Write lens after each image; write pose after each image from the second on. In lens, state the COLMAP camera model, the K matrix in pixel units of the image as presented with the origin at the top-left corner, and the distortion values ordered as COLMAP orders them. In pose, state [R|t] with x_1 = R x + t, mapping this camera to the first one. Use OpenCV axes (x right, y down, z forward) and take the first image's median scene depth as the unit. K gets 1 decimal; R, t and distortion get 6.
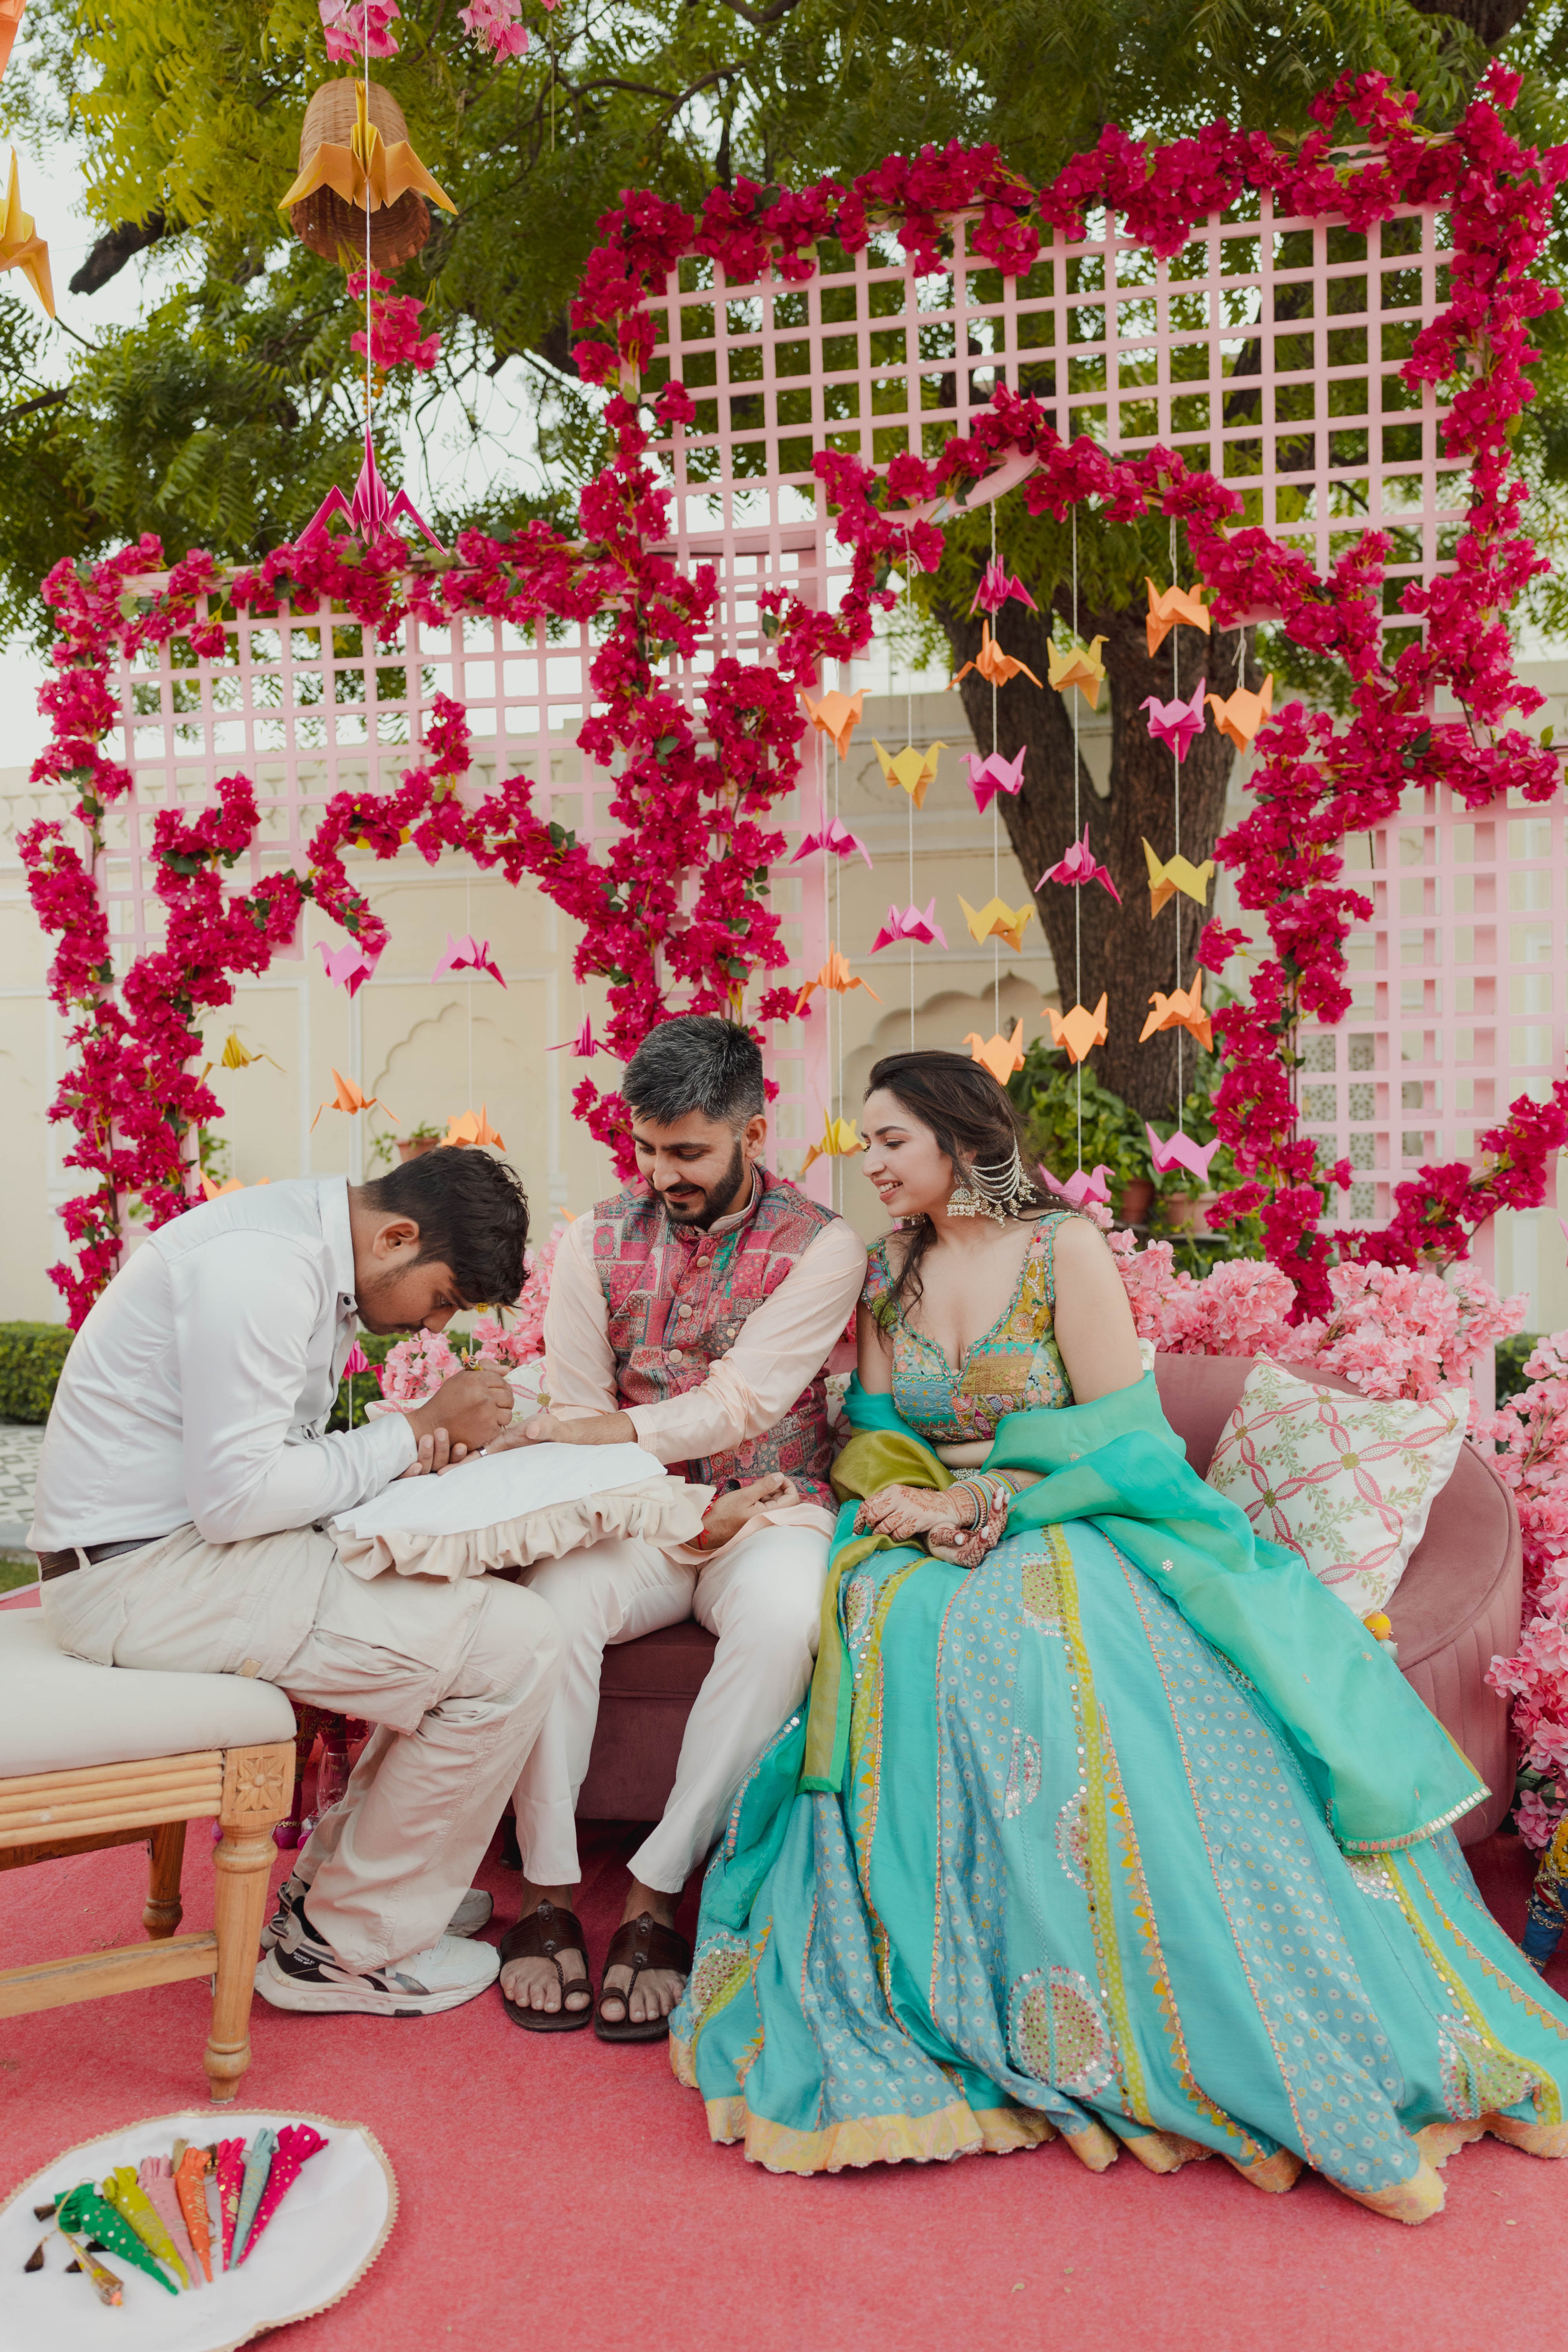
lens RADIAL K [[1605.8, 0, 785.5], [0, 1605.8, 1181.9], [0, 0, 1]] dist [-0.009833, -0.008035]
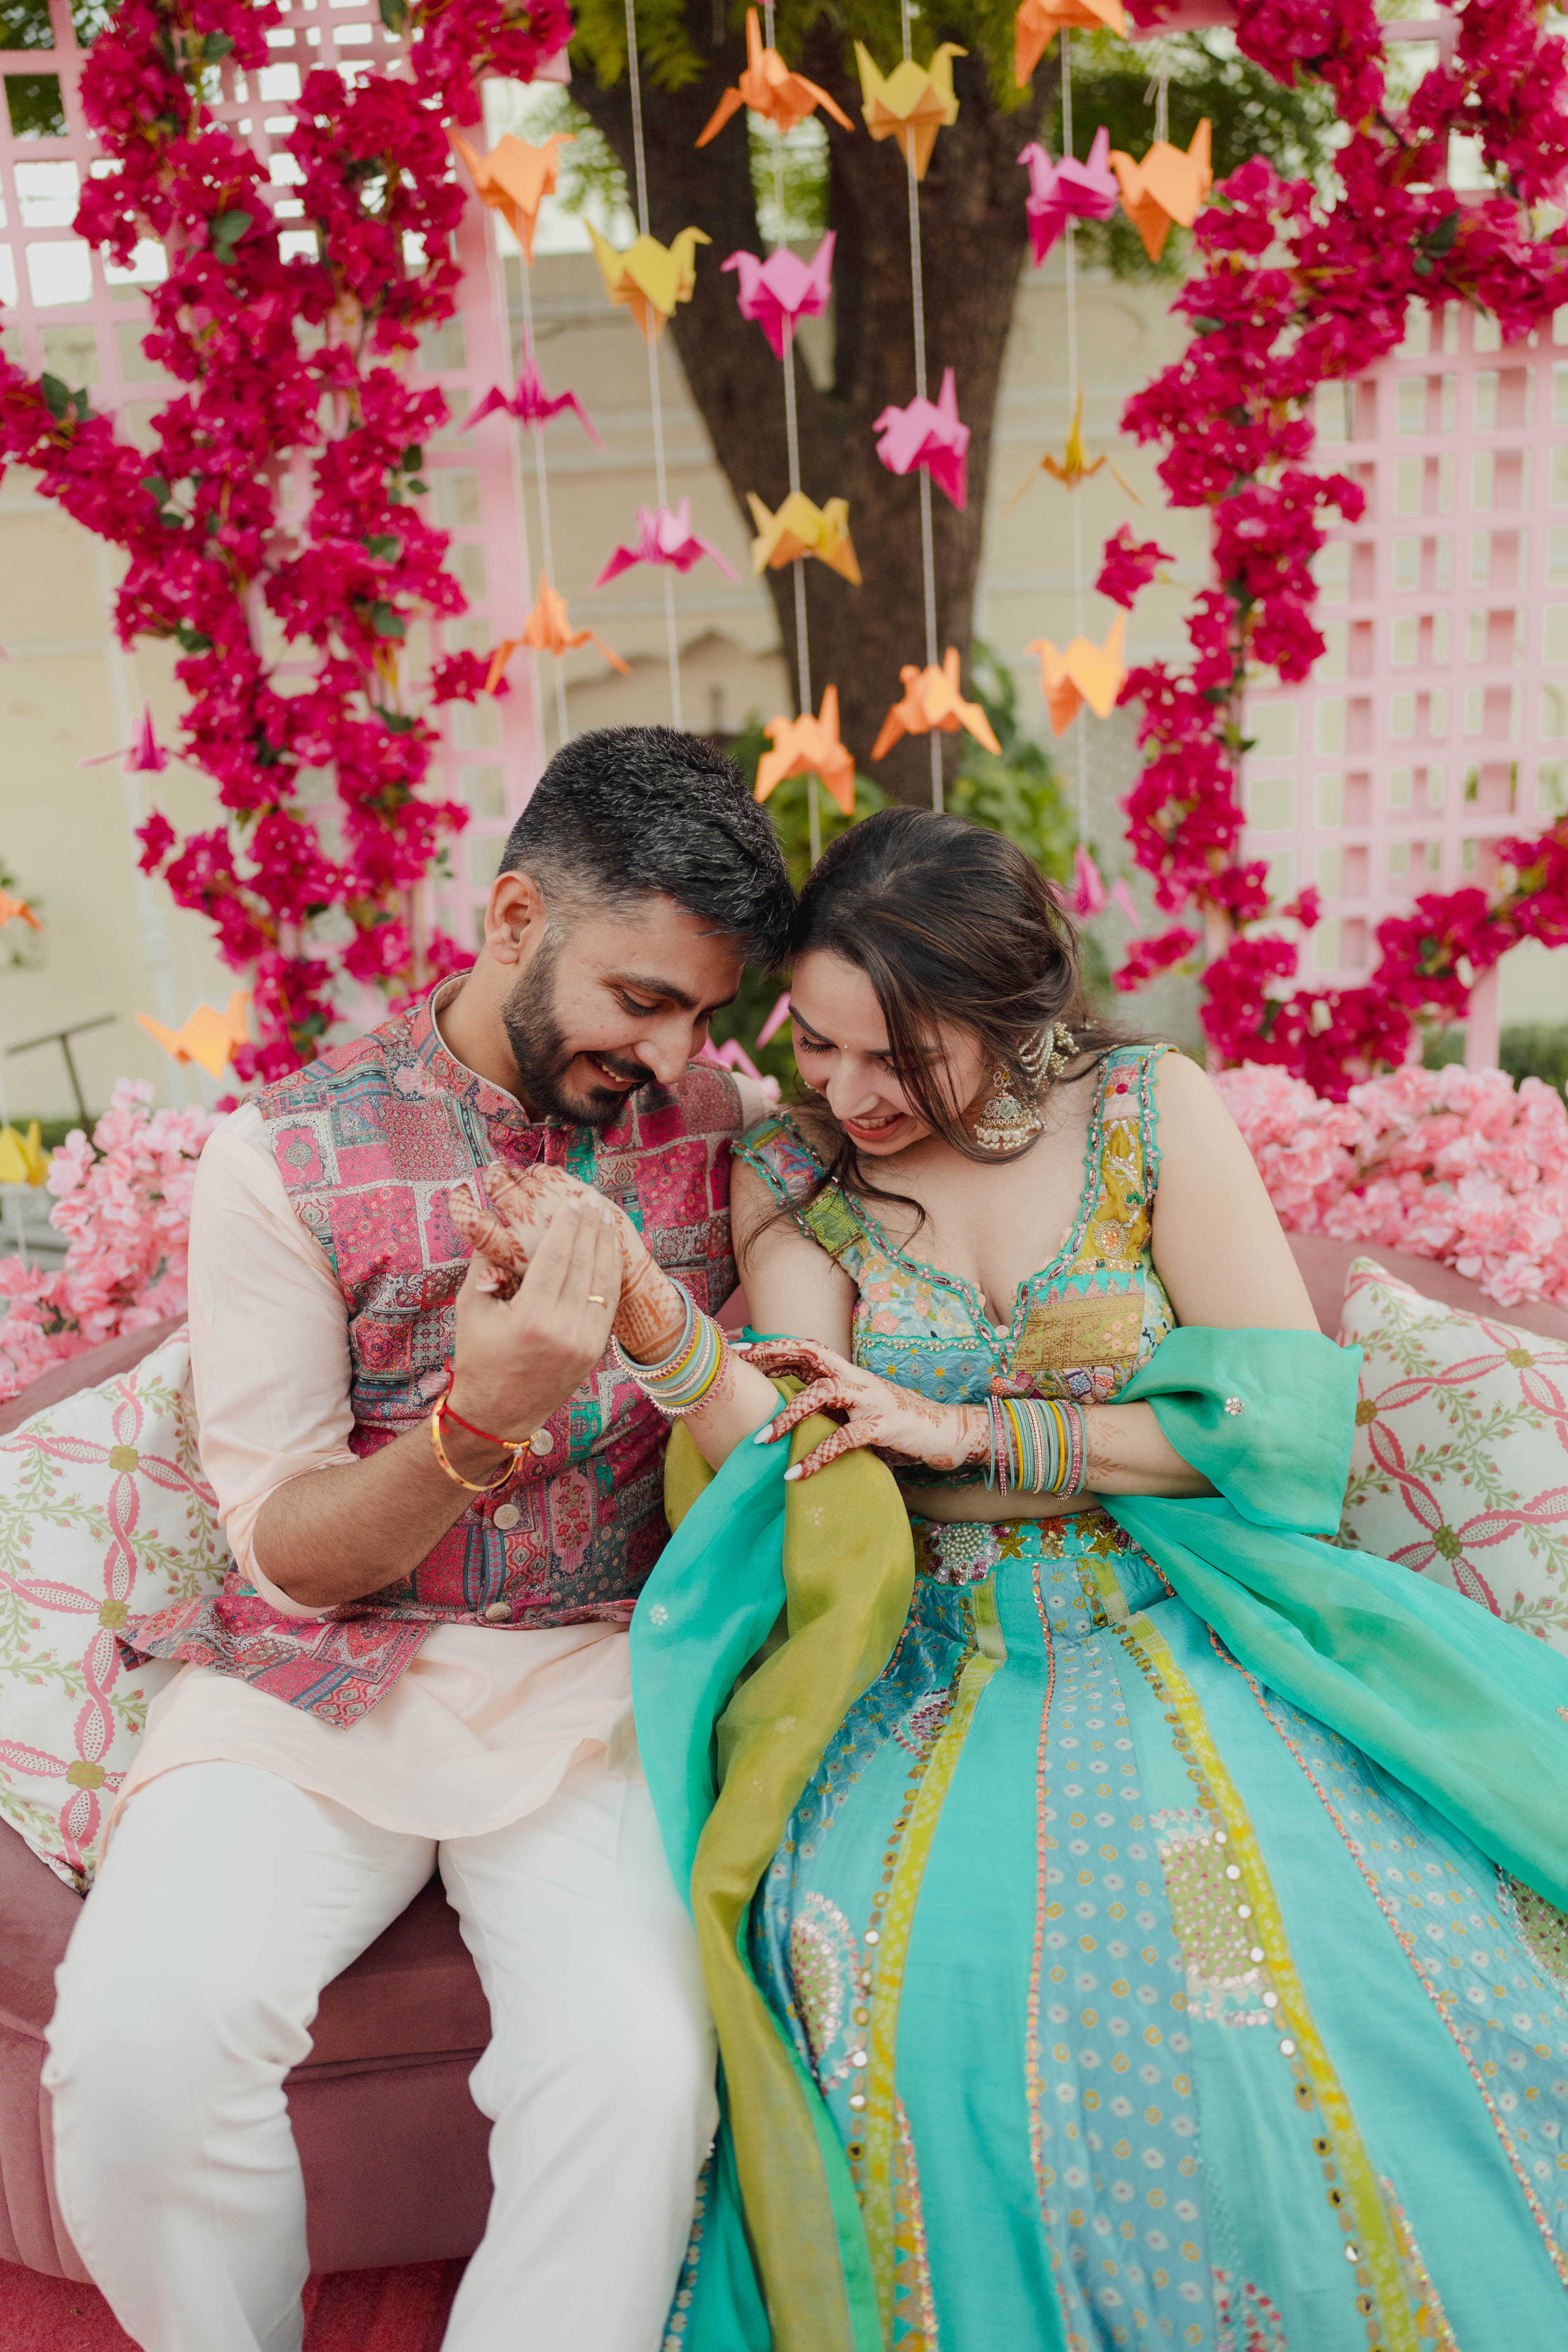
lens RADIAL K [[1678.5, 0, 784.0], [0, 1678.5, 1176.0], [0, 0, 1]] dist [-0.007740, -0.011980]
pose [[0.976954, -0.087018, 0.194908, -0.025826], [0.049453, 0.980558, 0.189897, -0.038670], [-0.207643, -0.175882, 0.962263, 0.314977]]
